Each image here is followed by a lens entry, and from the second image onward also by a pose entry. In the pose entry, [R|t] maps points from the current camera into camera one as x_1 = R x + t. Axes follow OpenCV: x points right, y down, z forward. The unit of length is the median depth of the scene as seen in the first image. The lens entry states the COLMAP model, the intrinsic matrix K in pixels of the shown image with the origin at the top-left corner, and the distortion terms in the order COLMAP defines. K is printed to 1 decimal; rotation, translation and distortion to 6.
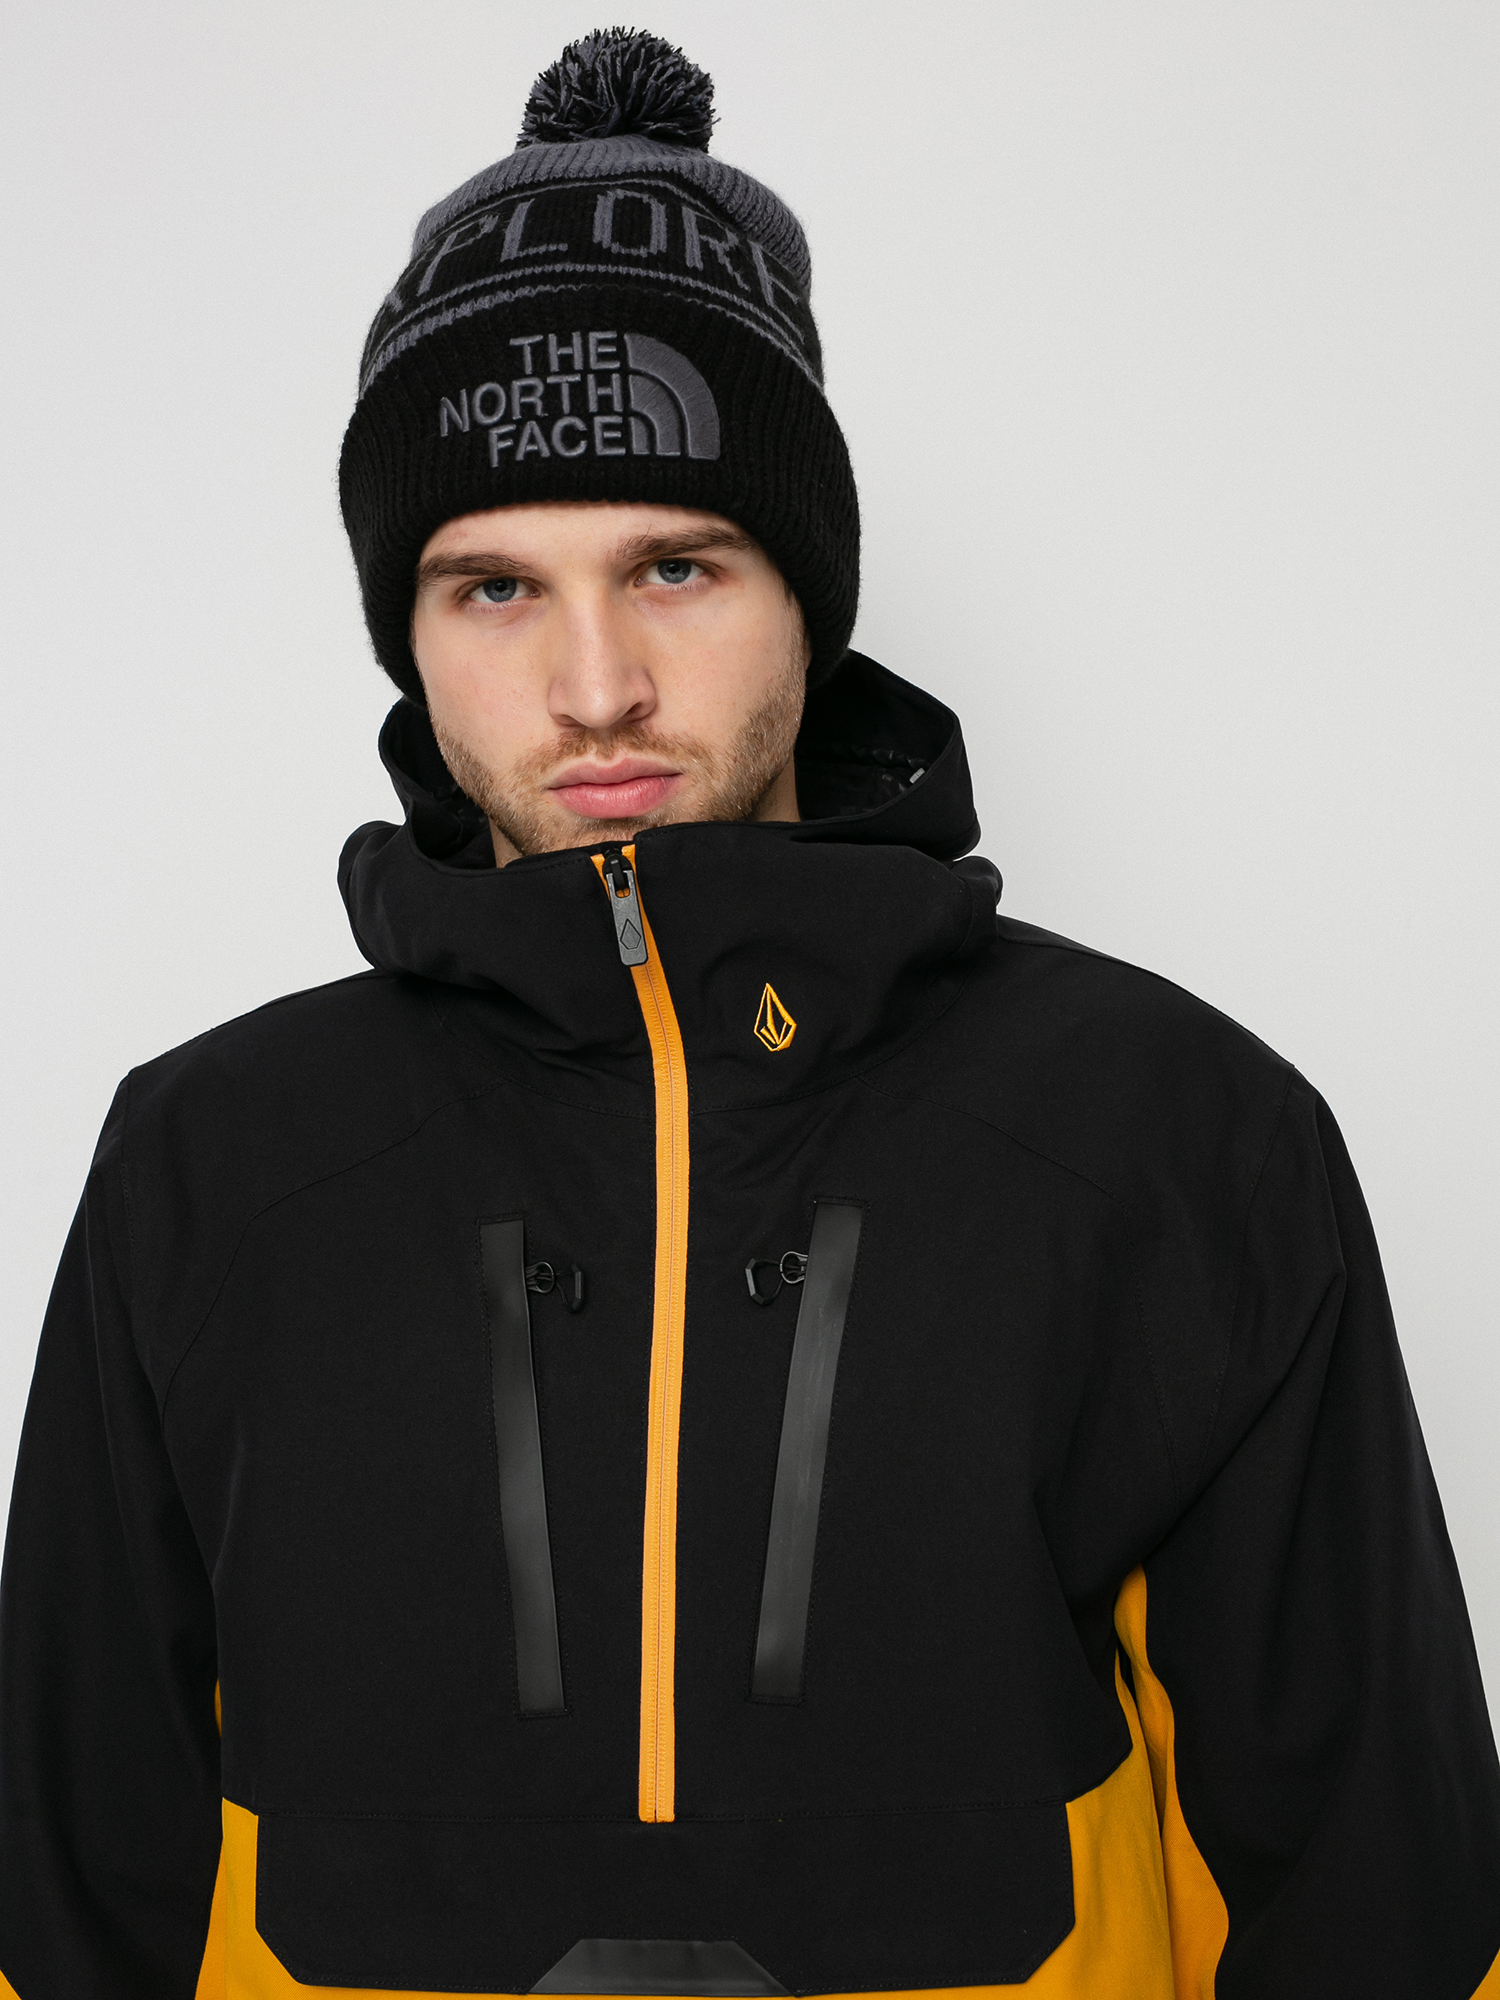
lens RADIAL K [[2837.4, 0, 692.0], [0, 2837.4, 1091.5], [0, 0, 1]] dist [-0.084942, 0.000000]
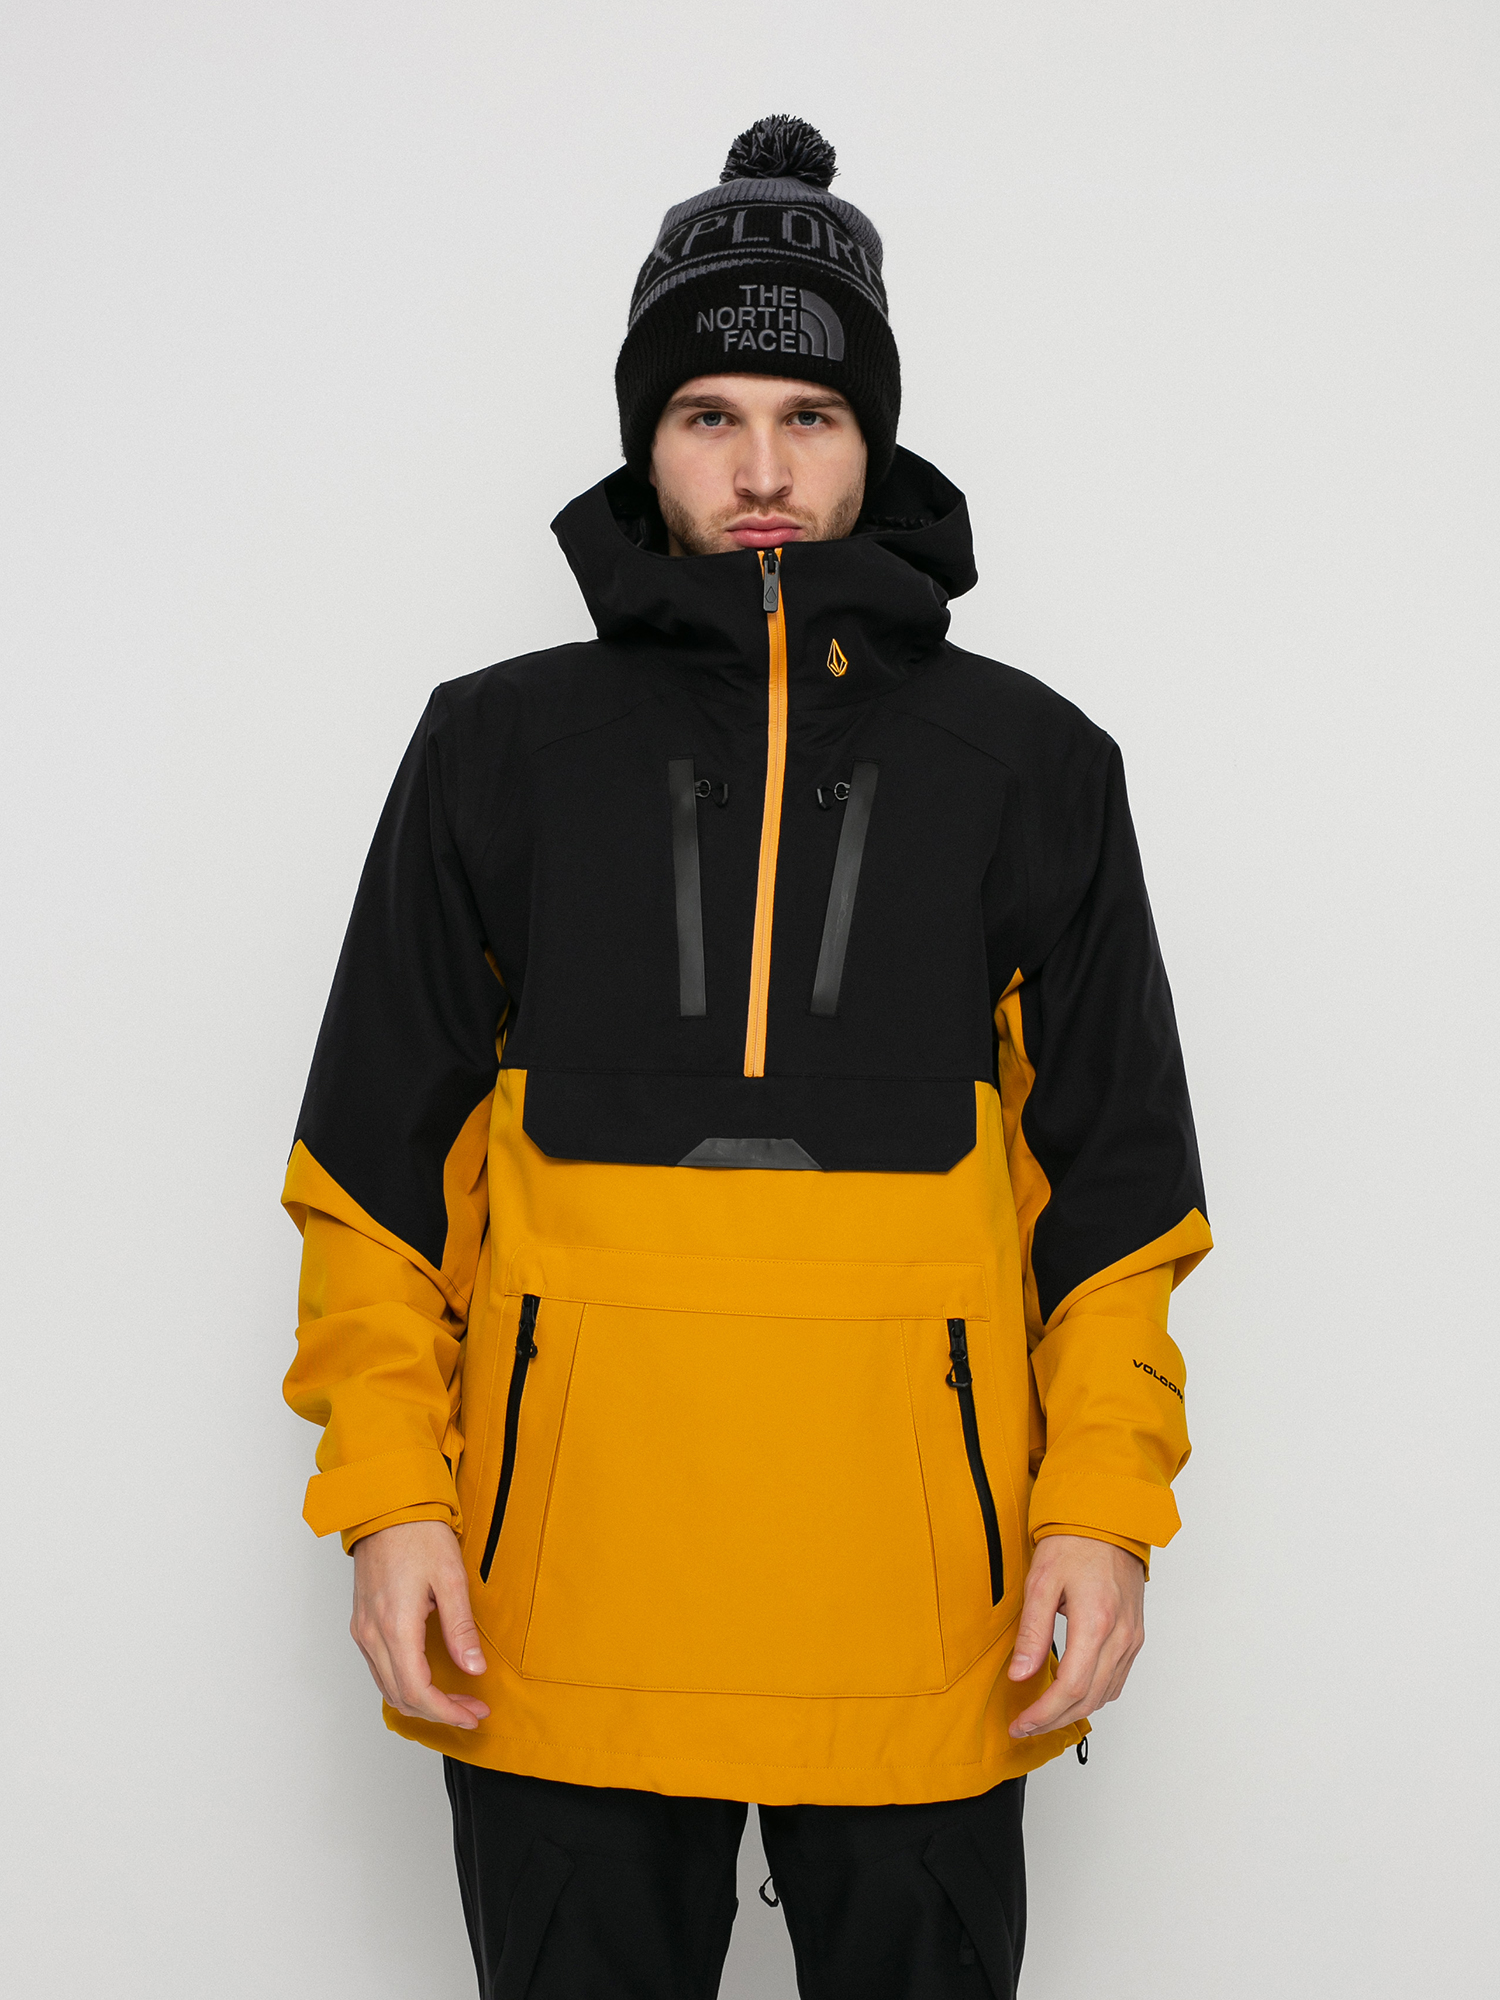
lens RADIAL K [[2837.4, 0, 743.3], [0, 2837.4, 1015.7], [0, 0, 1]] dist [-0.084942, 0.000000]
pose [[0.992076, 0.089023, 0.088663, -0.180935], [-0.087904, 0.995993, -0.016452, 0.243891], [-0.089772, 0.008528, 0.995926, -0.852212]]
